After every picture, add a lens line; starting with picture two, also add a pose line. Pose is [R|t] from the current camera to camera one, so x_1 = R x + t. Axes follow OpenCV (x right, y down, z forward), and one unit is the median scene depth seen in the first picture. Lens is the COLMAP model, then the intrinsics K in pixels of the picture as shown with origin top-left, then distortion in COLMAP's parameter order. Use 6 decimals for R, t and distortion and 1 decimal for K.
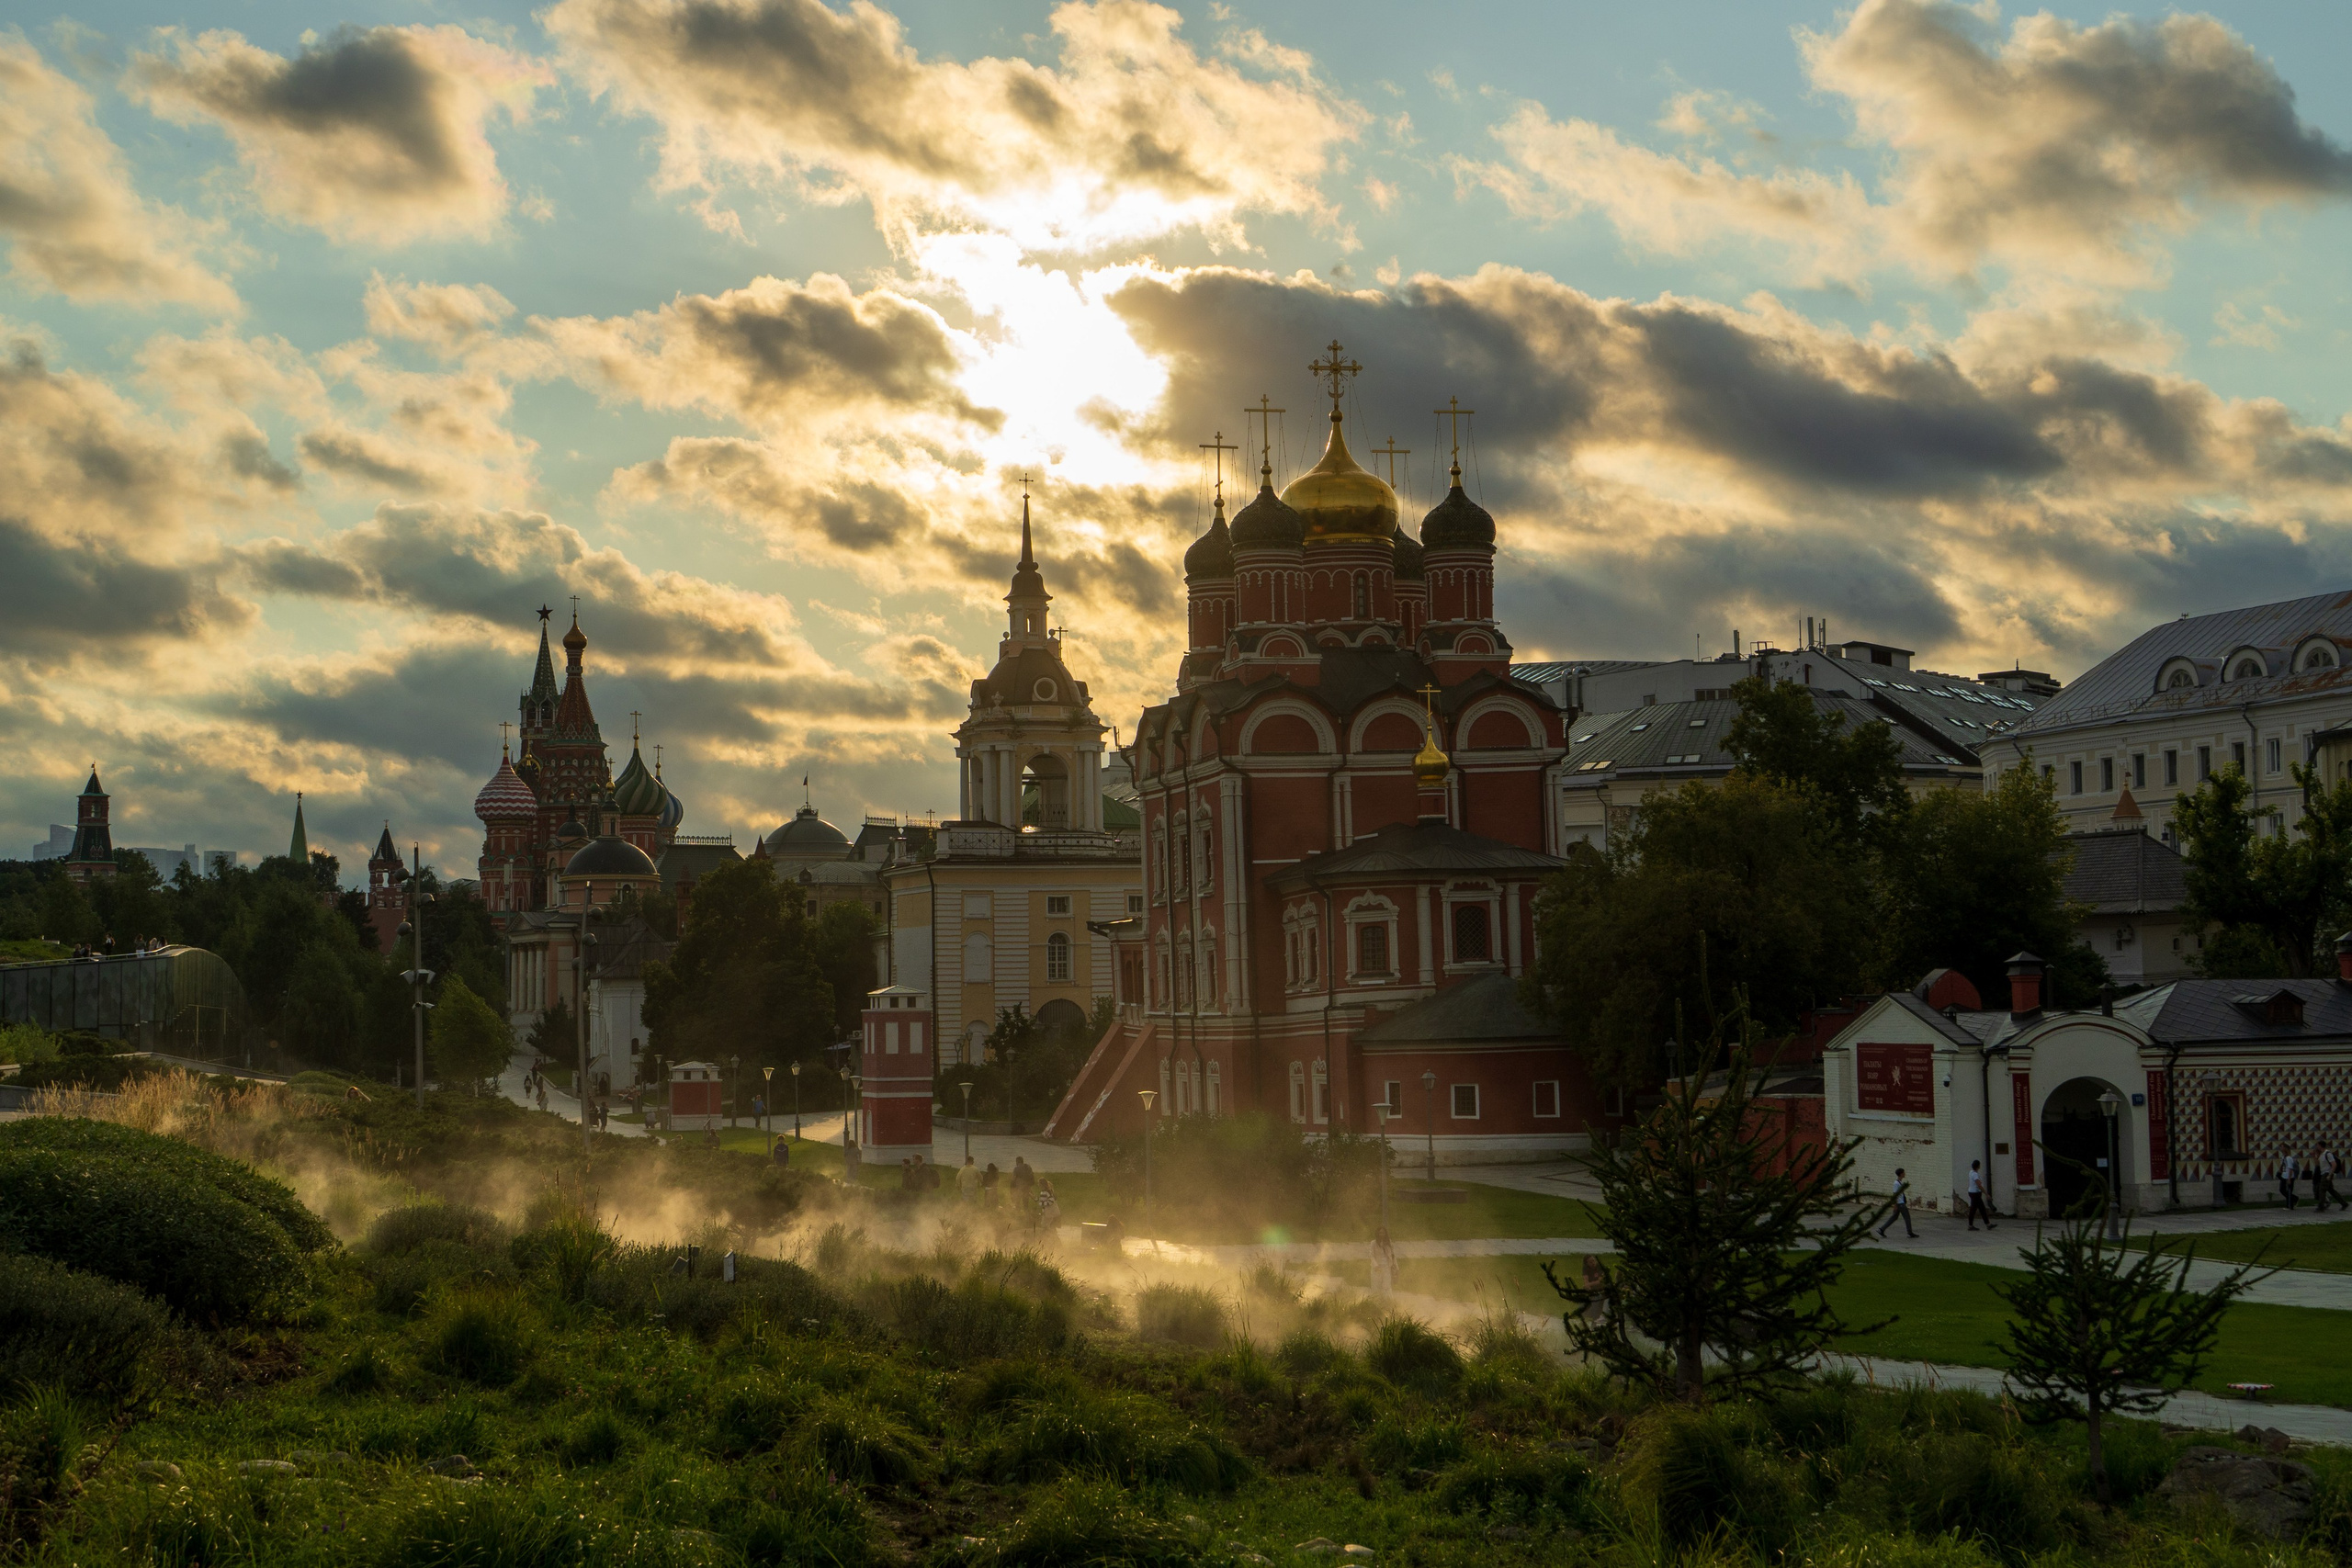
lens RADIAL K [[3166.6, 0, 1176.0], [0, 3166.6, 784.0], [0, 0, 1]] dist [0.067876, 0.001169]
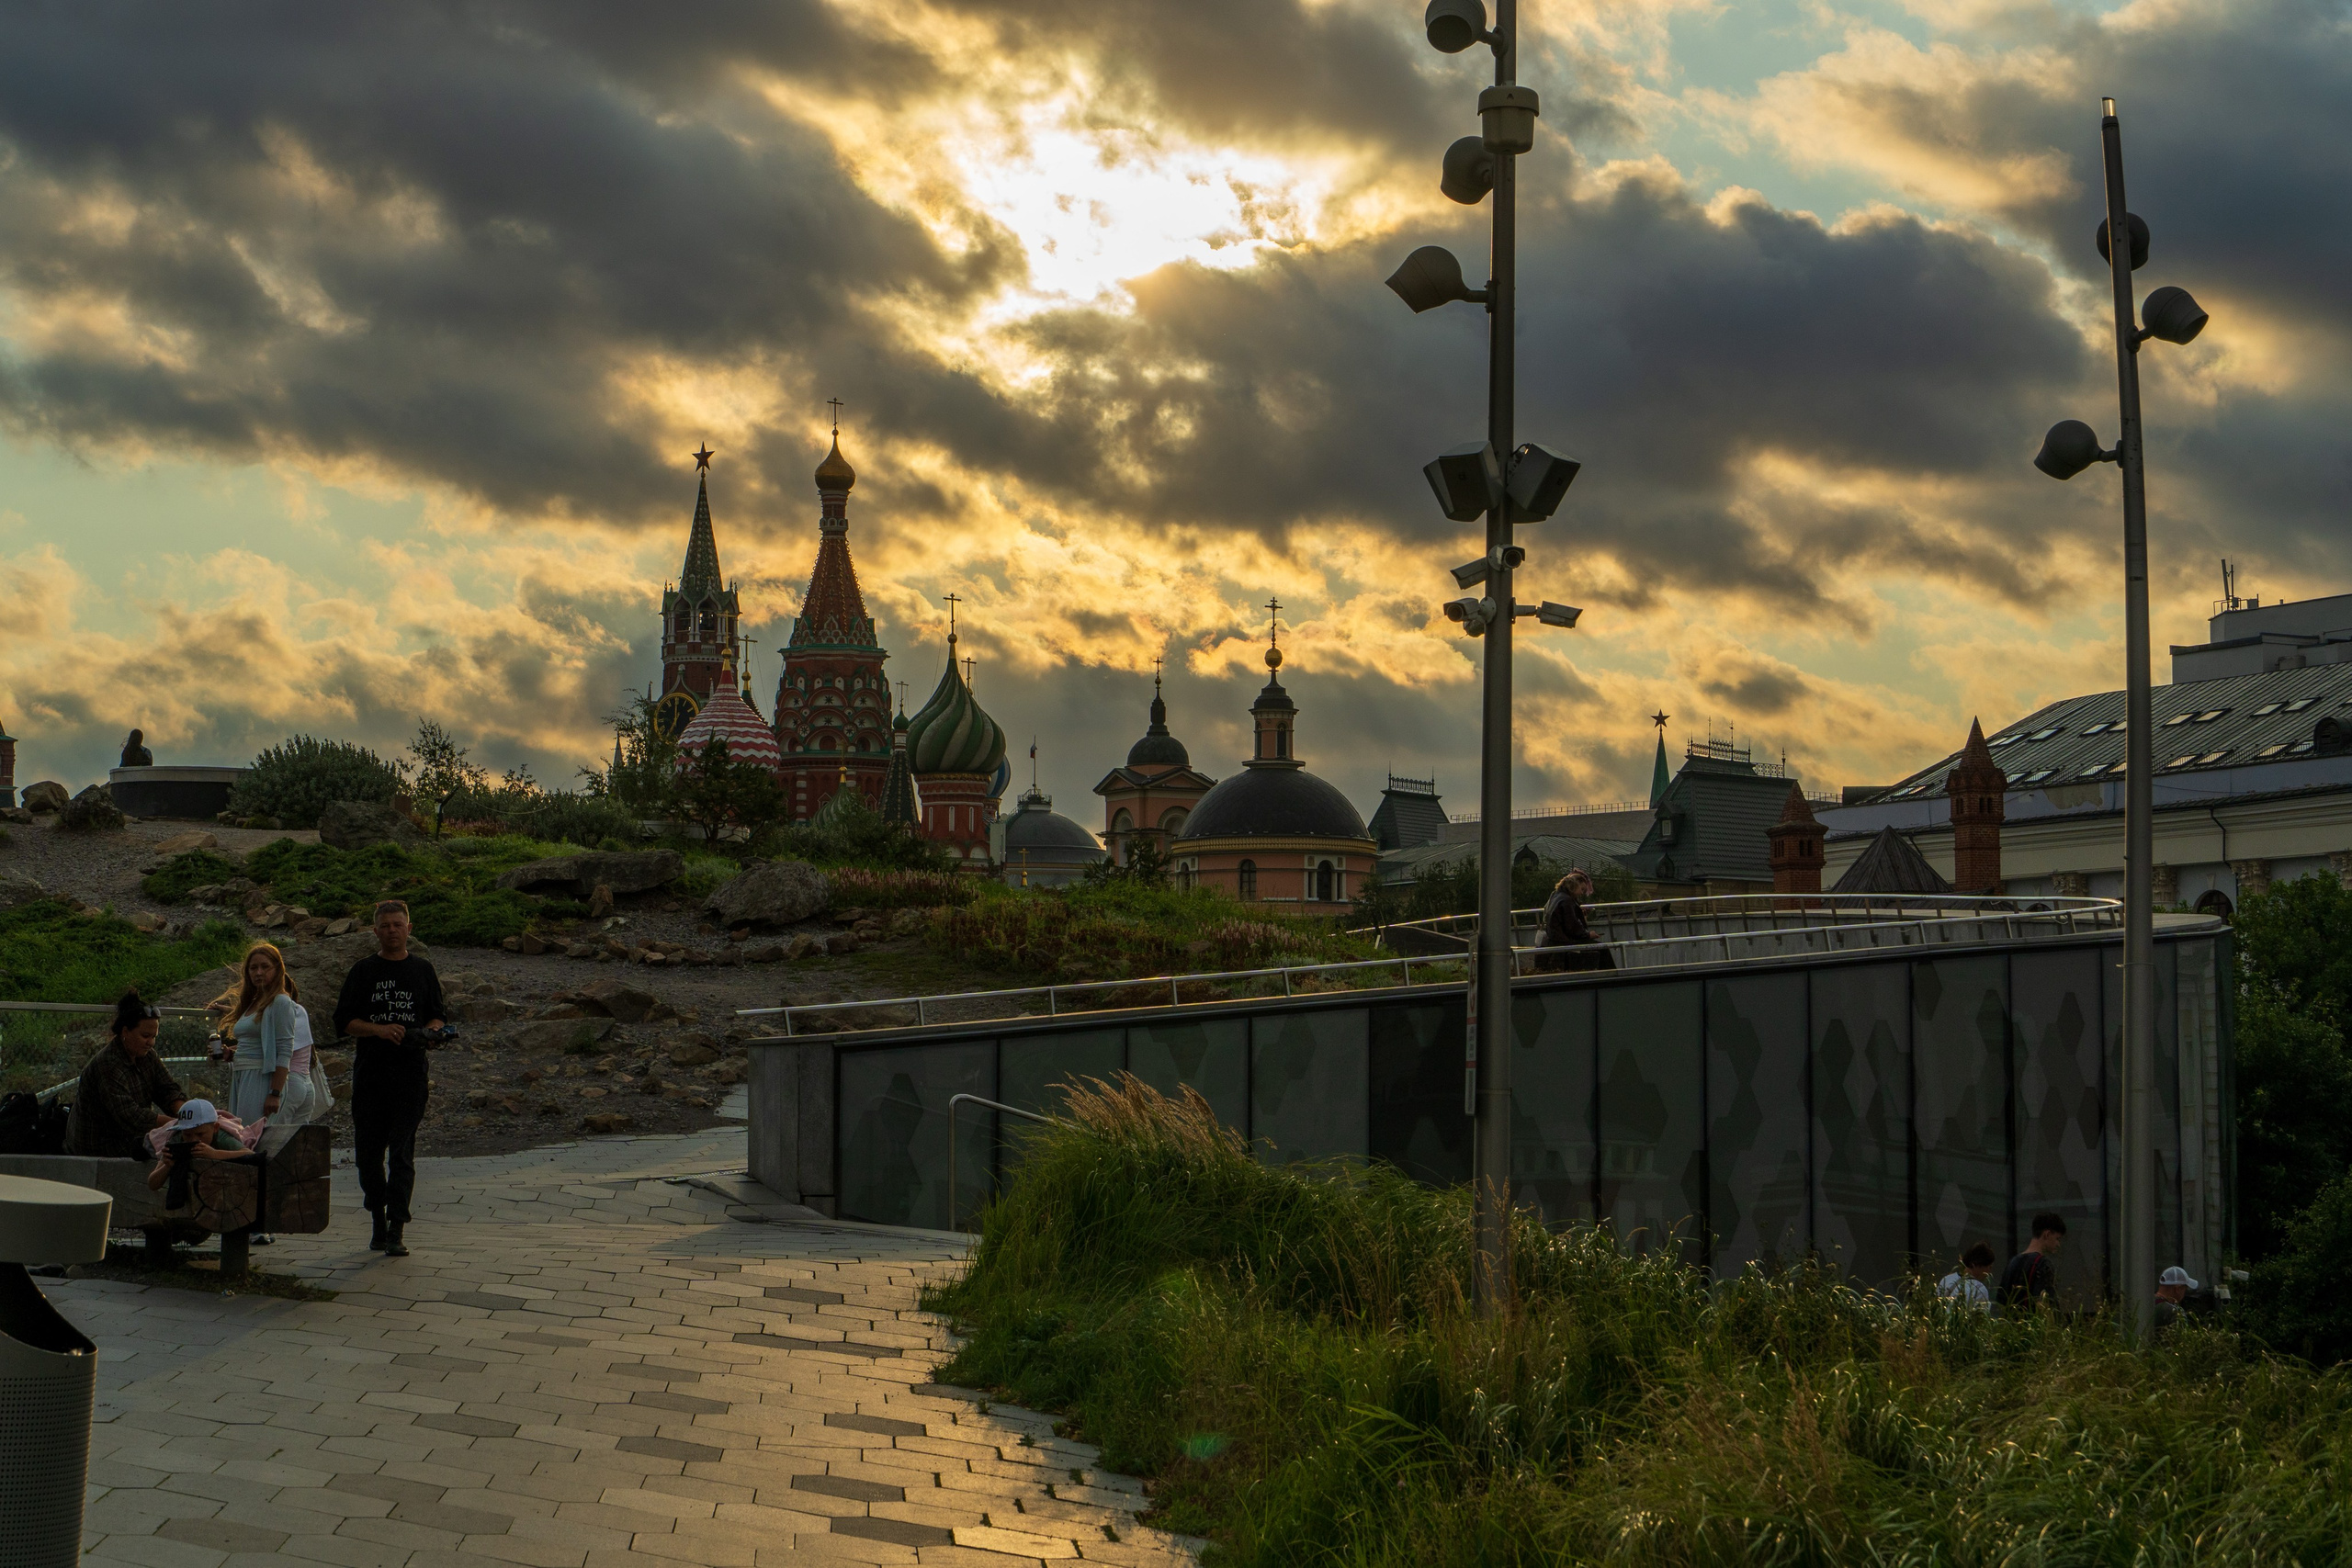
lens RADIAL K [[4251.0, 0, 1176.0], [0, 4251.0, 784.0], [0, 0, 1]] dist [0.048126, 0.076793]
pose [[0.999773, 0.011740, -0.017804, -0.692128], [-0.011820, 0.999921, -0.004370, 0.087196], [0.017751, 0.004579, 0.999832, 1.364842]]
